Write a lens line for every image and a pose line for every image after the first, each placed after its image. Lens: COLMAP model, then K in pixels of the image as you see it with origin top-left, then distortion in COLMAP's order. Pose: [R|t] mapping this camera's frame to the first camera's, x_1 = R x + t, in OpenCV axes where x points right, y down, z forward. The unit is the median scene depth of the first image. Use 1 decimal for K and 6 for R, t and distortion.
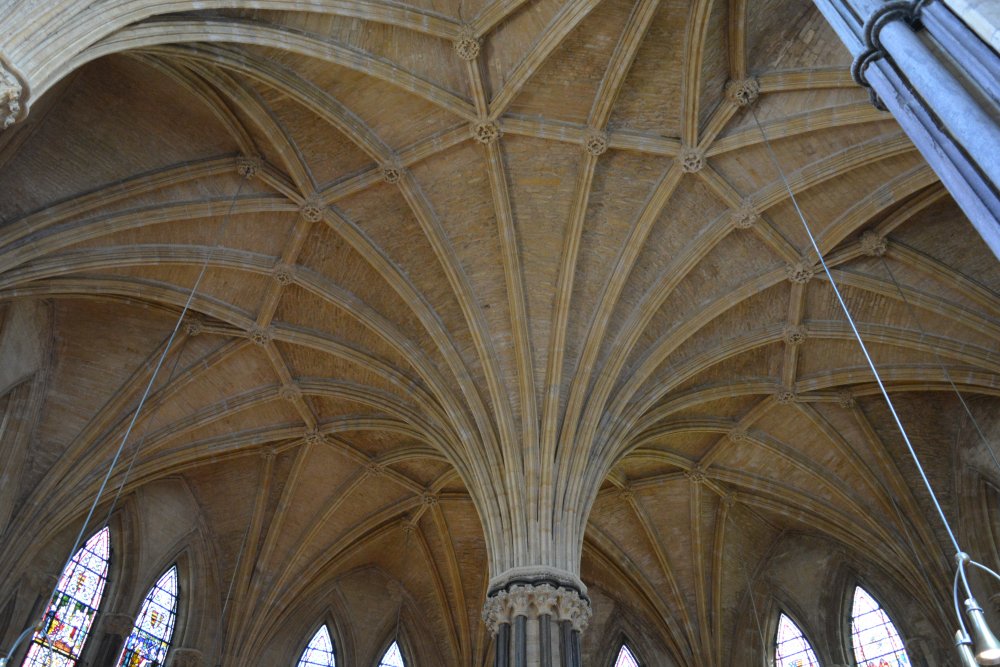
lens RADIAL K [[781.7, 0, 497.5], [0, 781.7, 333.4], [0, 0, 1]] dist [-0.014561, 0.006754]
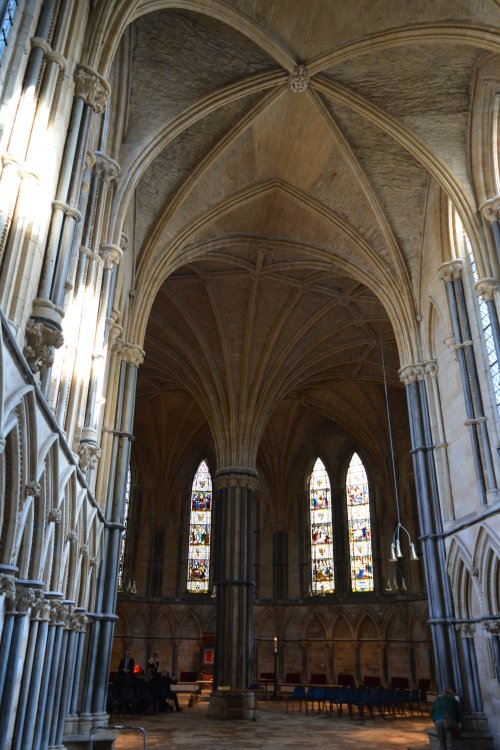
lens RADIAL K [[586.3, 0, 251.7], [0, 586.3, 375.9], [0, 0, 1]] dist [-0.014561, 0.006754]
pose [[0.955508, 0.122821, 0.268178, -0.368784], [-0.211681, 0.918690, 0.333467, -0.474231], [-0.205416, -0.375399, 0.903814, -0.441739]]
